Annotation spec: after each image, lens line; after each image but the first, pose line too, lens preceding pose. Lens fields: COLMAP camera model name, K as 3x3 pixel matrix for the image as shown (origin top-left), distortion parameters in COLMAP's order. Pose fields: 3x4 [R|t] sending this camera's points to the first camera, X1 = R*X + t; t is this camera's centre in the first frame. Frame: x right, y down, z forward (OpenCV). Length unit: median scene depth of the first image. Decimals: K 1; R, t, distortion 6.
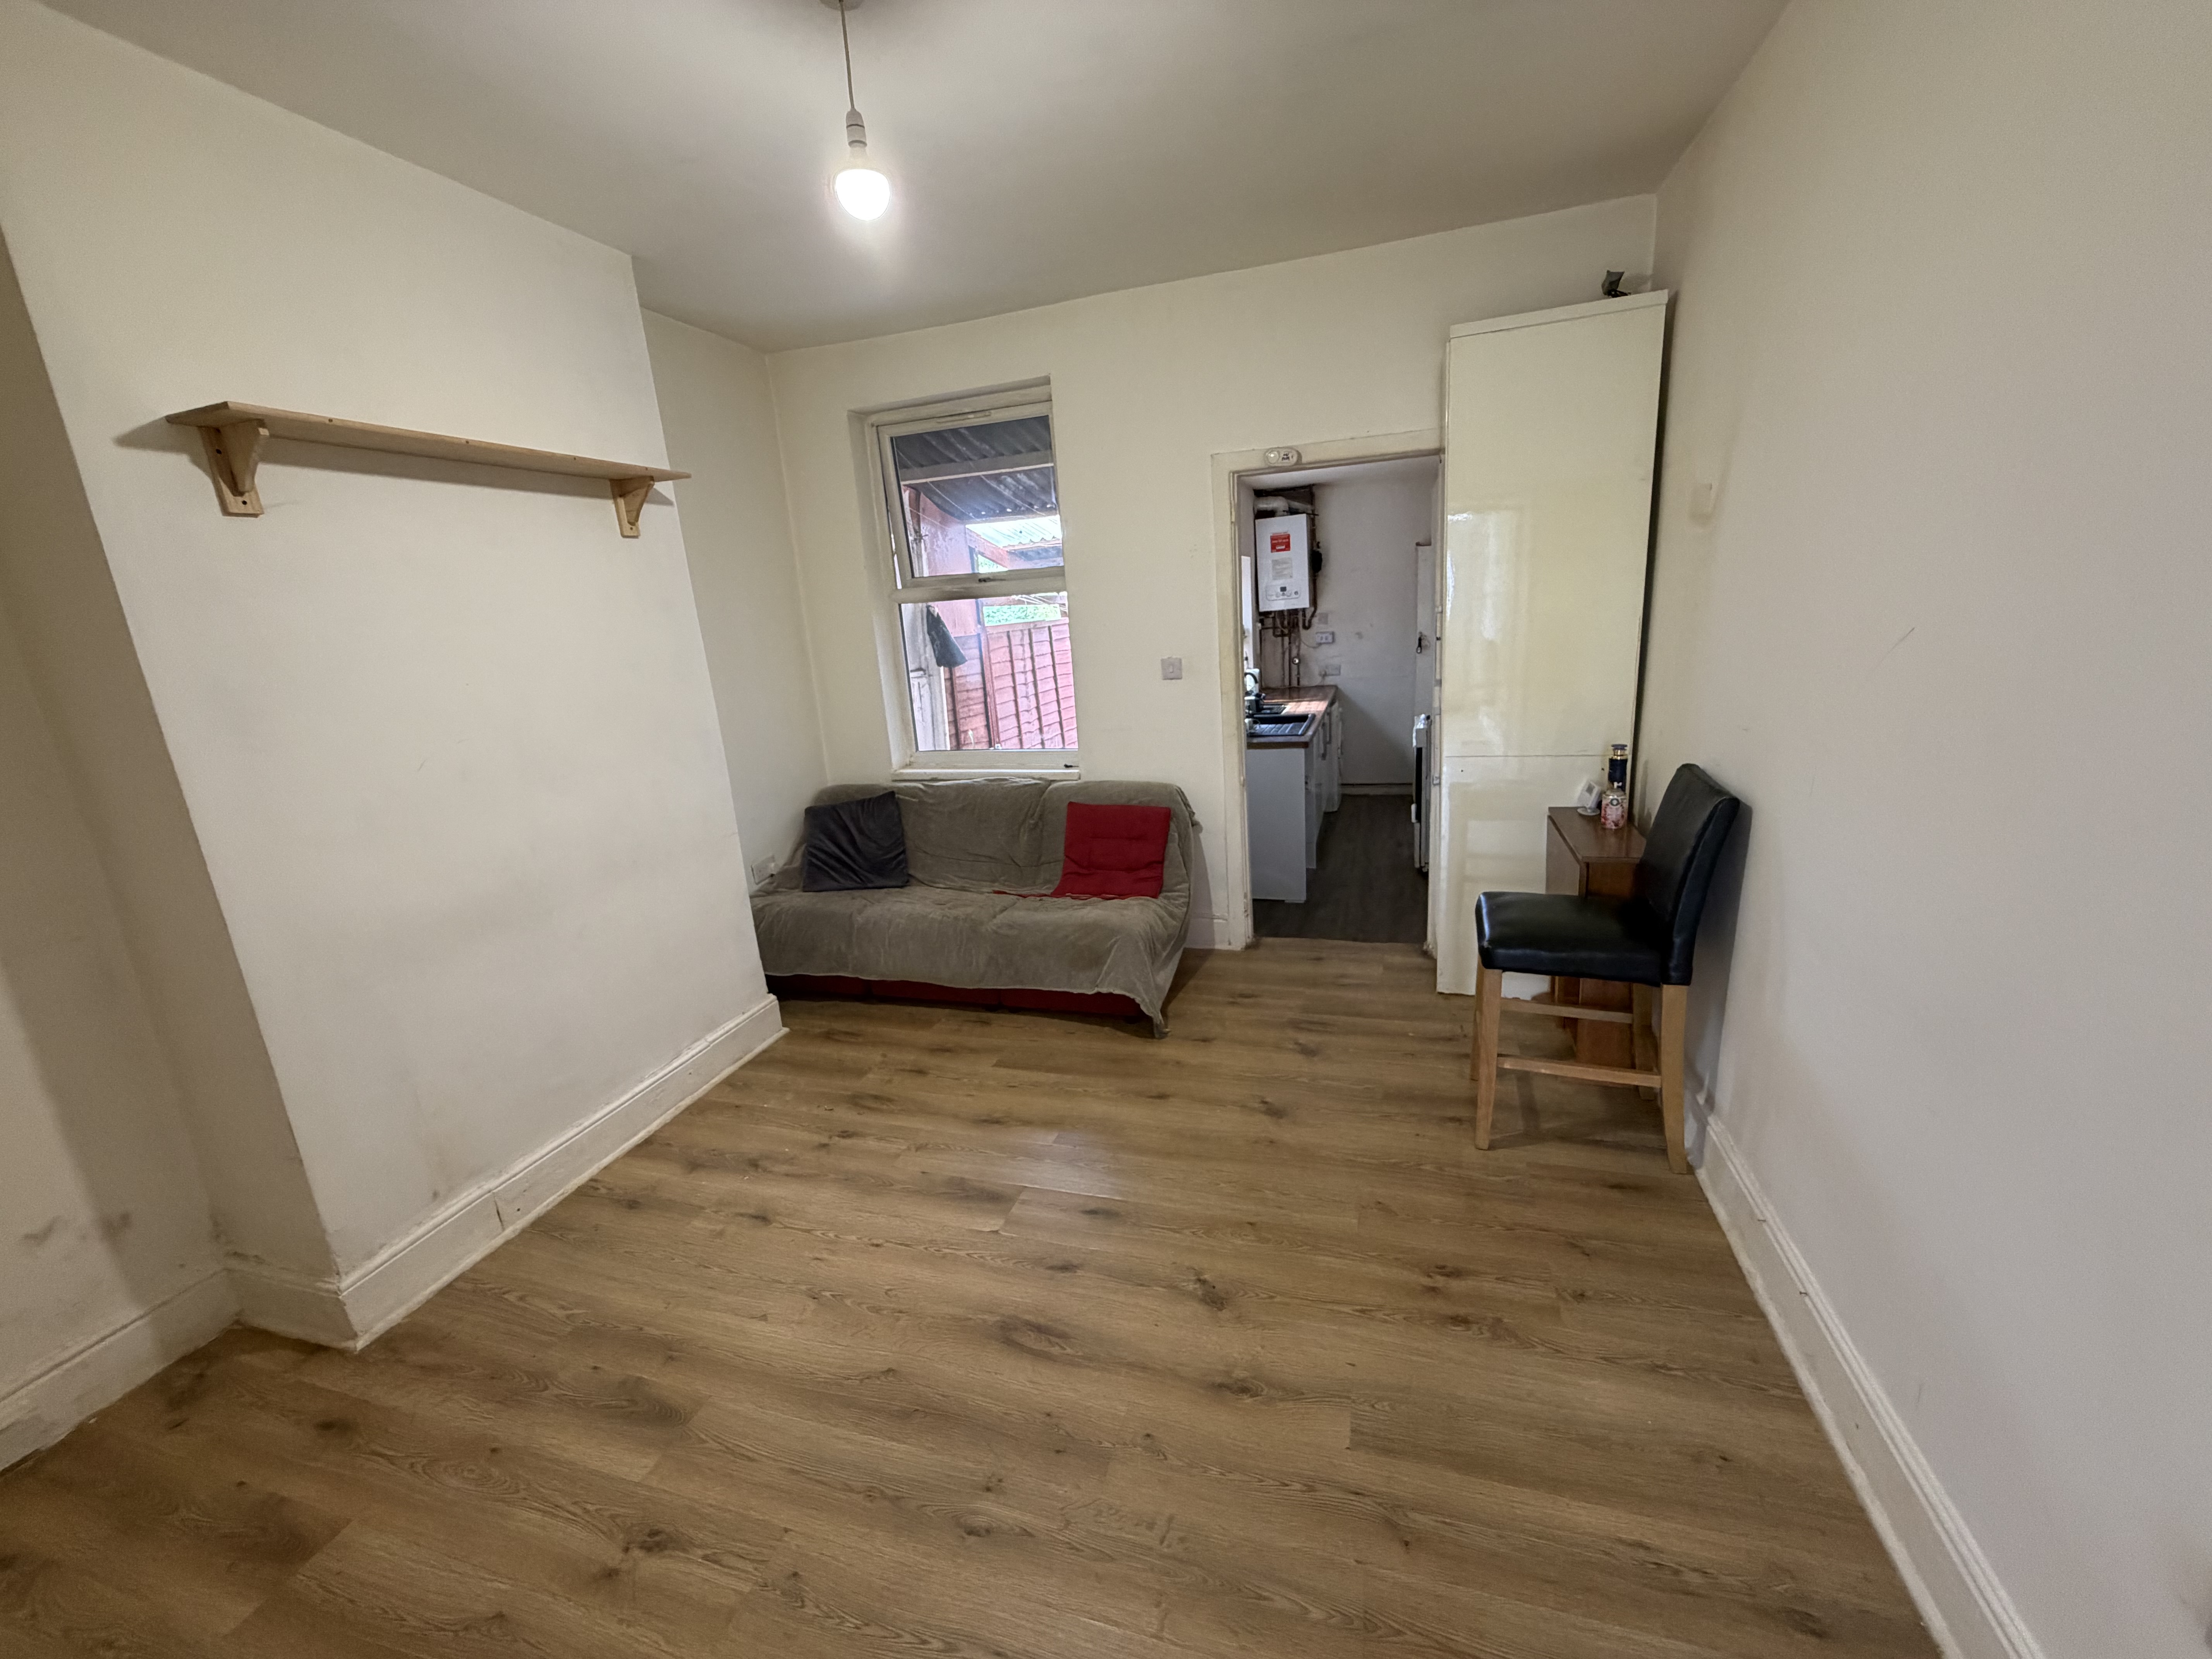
lens RADIAL K [[883.0, 0, 1102.5], [0, 883.0, 827.4], [0, 0, 1]] dist [0.001744, 0.000064]
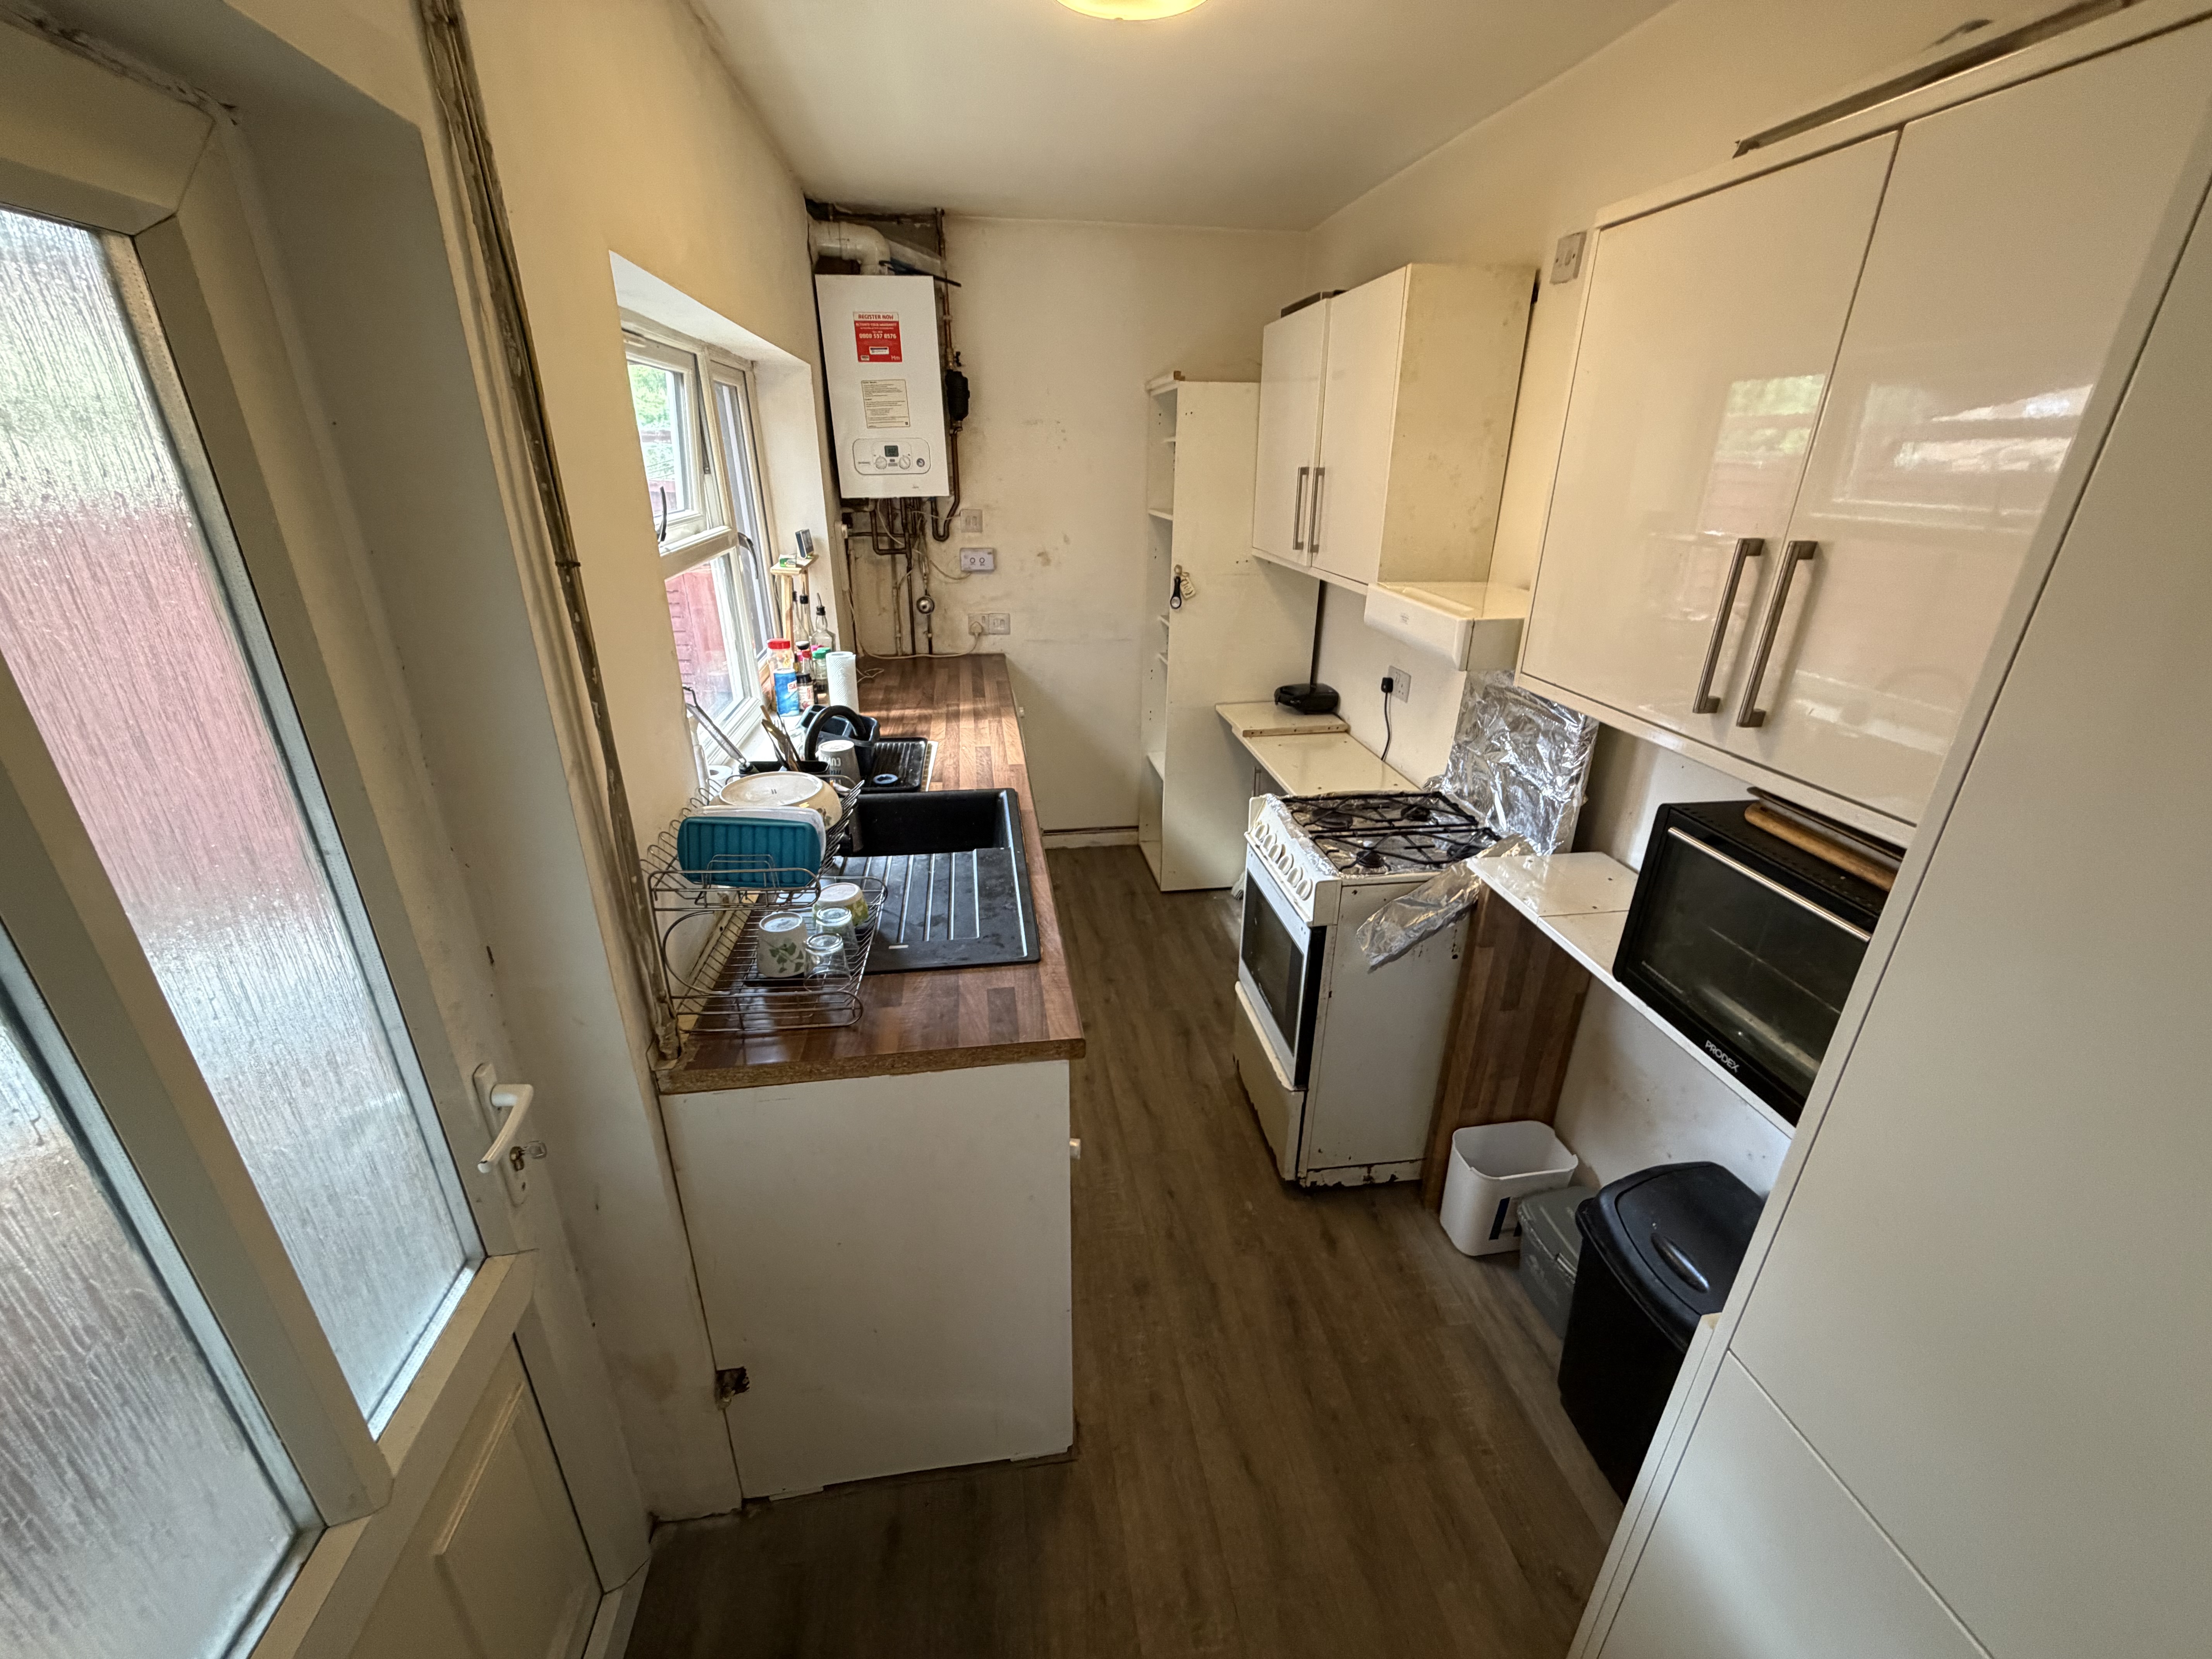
lens RADIAL K [[883.0, 0, 1098.2], [0, 883.0, 834.7], [0, 0, 1]] dist [0.001744, 0.000064]
pose [[0.898776, -0.099726, 0.426916, 0.084266], [0.038885, 0.988080, 0.148948, -0.134711], [-0.436681, -0.117270, 0.891940, 0.511294]]
